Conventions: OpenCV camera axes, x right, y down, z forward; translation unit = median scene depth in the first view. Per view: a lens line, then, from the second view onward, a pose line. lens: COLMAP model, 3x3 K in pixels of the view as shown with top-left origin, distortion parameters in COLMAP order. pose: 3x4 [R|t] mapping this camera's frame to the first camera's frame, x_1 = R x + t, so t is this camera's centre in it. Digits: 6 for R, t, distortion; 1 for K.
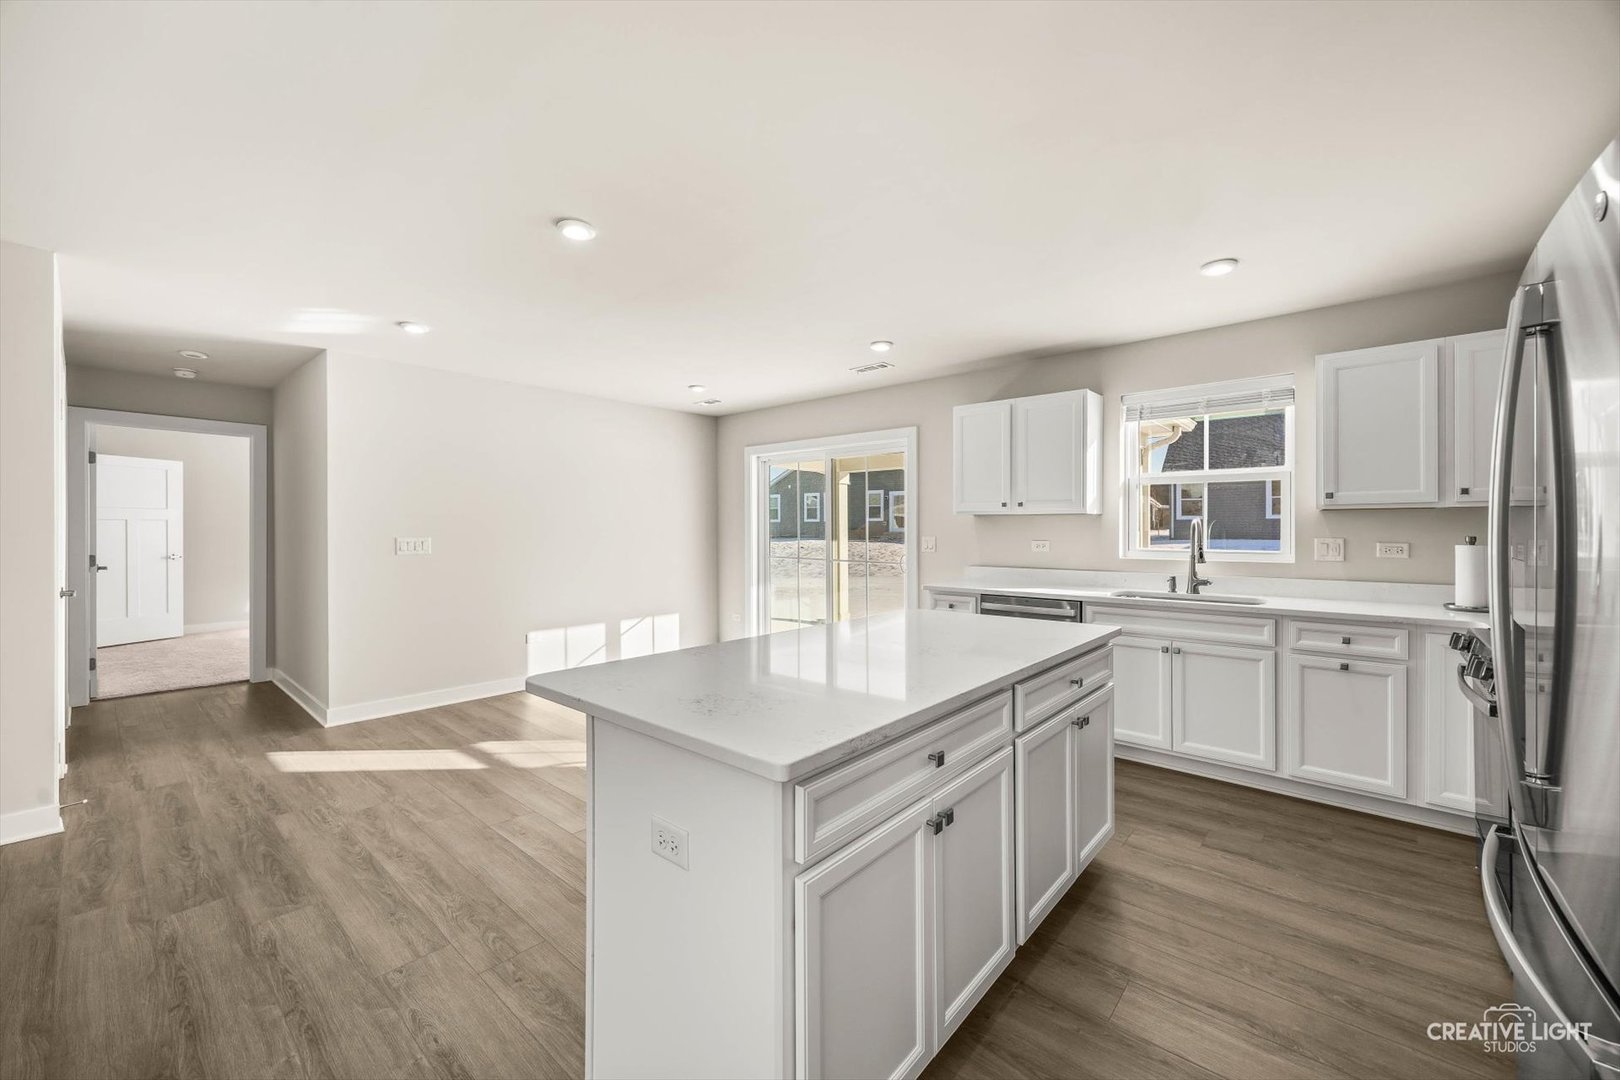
lens RADIAL K [[638.4, 0, 810.3], [0, 638.4, 529.9], [0, 0, 1]] dist [0.004885, -0.000309]
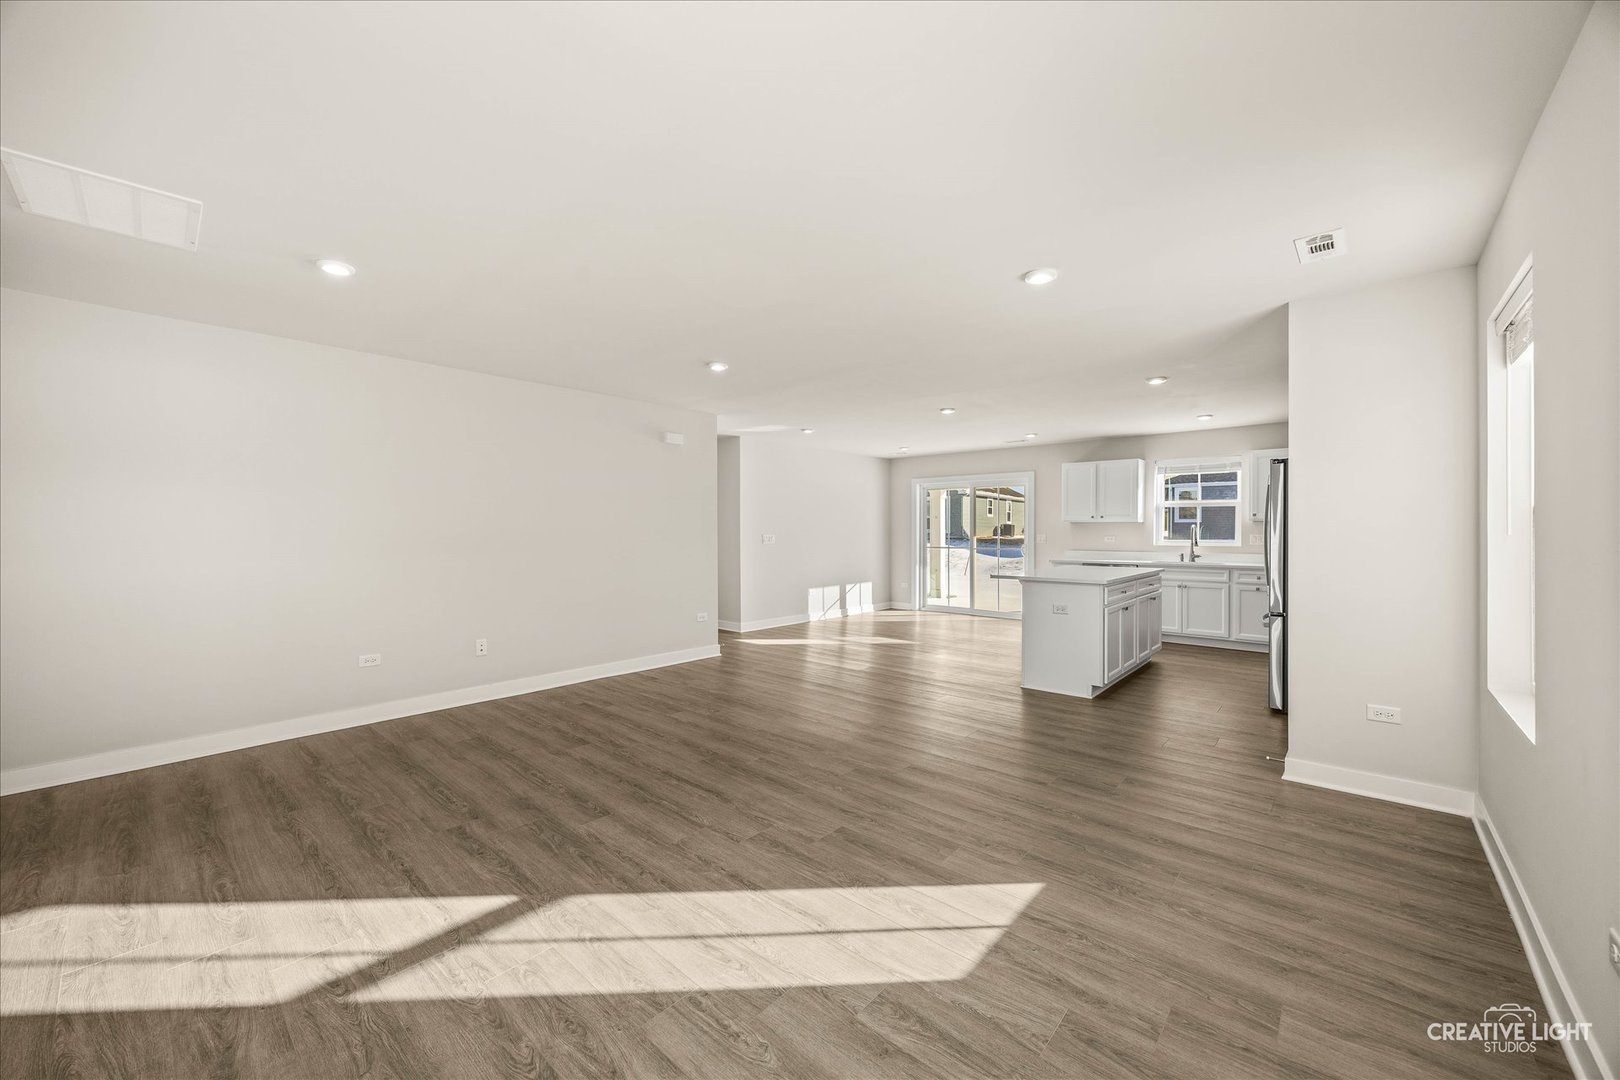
lens RADIAL K [[618.7, 0, 807.6], [0, 618.7, 524.4], [0, 0, 1]] dist [-0.000078, -0.000043]
pose [[0.999921, 0.011671, -0.004713, -0.550674], [-0.011708, 0.999900, -0.007940, 0.009323], [0.004619, 0.007994, 0.999957, -0.871053]]
